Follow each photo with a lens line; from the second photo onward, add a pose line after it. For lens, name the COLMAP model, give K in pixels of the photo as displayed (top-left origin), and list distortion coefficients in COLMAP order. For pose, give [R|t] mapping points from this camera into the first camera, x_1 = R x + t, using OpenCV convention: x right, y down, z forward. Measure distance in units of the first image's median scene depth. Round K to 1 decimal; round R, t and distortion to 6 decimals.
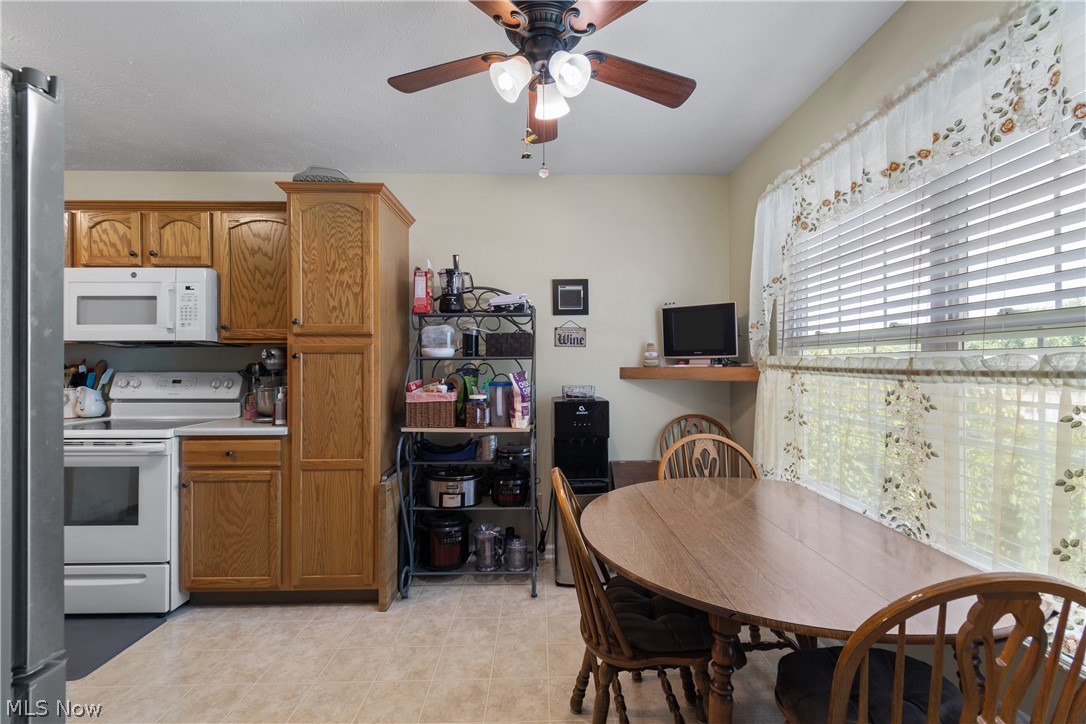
lens RADIAL K [[479.3, 0, 557.8], [0, 479.3, 362.9], [0, 0, 1]] dist [0.001000, -0.000607]
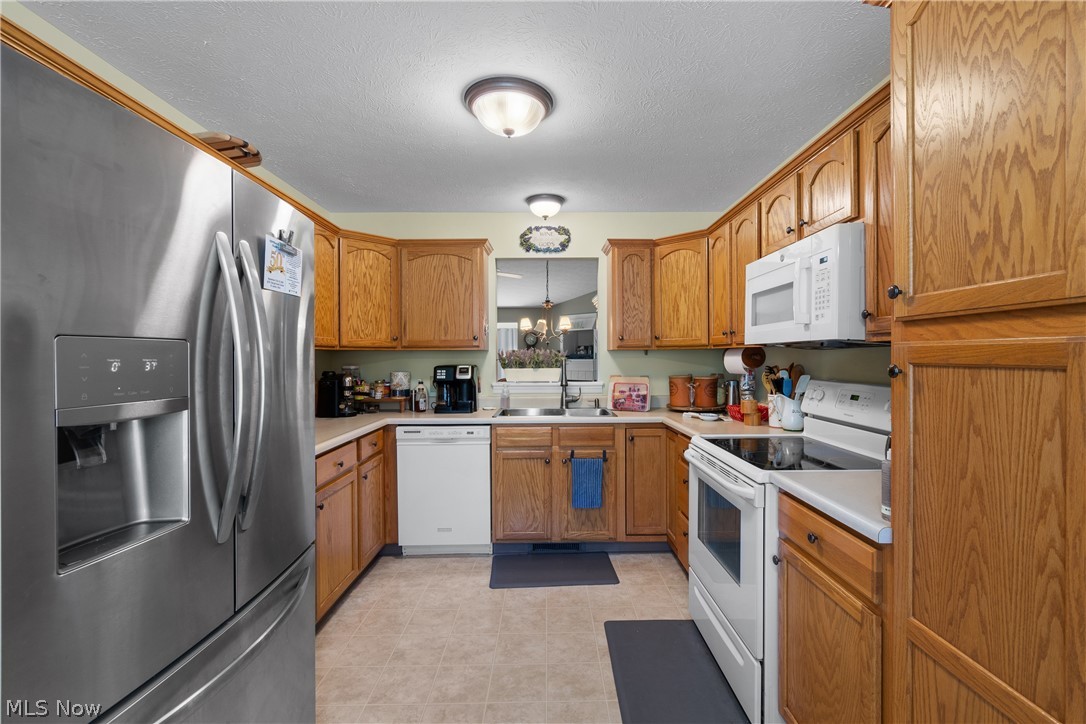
lens RADIAL K [[479.3, 0, 564.9], [0, 479.3, 359.0], [0, 0, 1]] dist [0.001000, -0.000607]
pose [[-0.023977, 0.009373, -0.999669, -0.105177], [0.007306, 0.999931, 0.009200, -0.031021], [0.999686, -0.007083, -0.024044, 0.696550]]
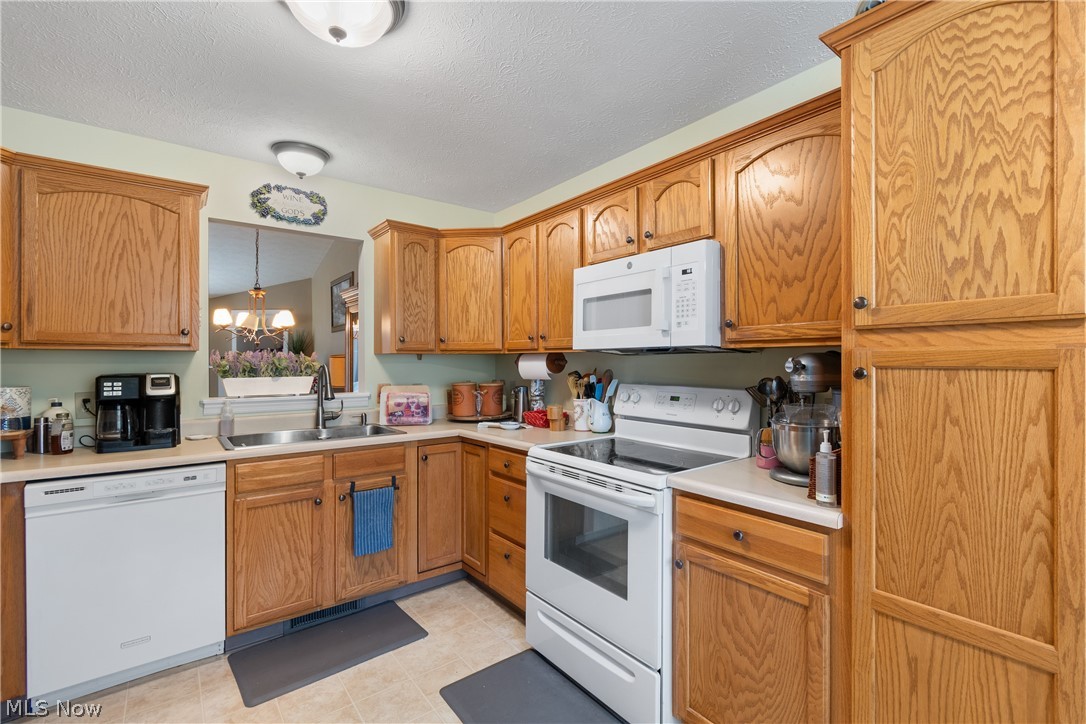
lens RADIAL K [[479.3, 0, 550.5], [0, 479.3, 361.2], [0, 0, 1]] dist [0.001000, -0.000607]
pose [[0.581539, 0.001590, -0.813517, -0.327466], [0.000610, 0.999997, 0.002390, -0.027626], [0.813518, -0.001886, 0.581536, 0.450135]]
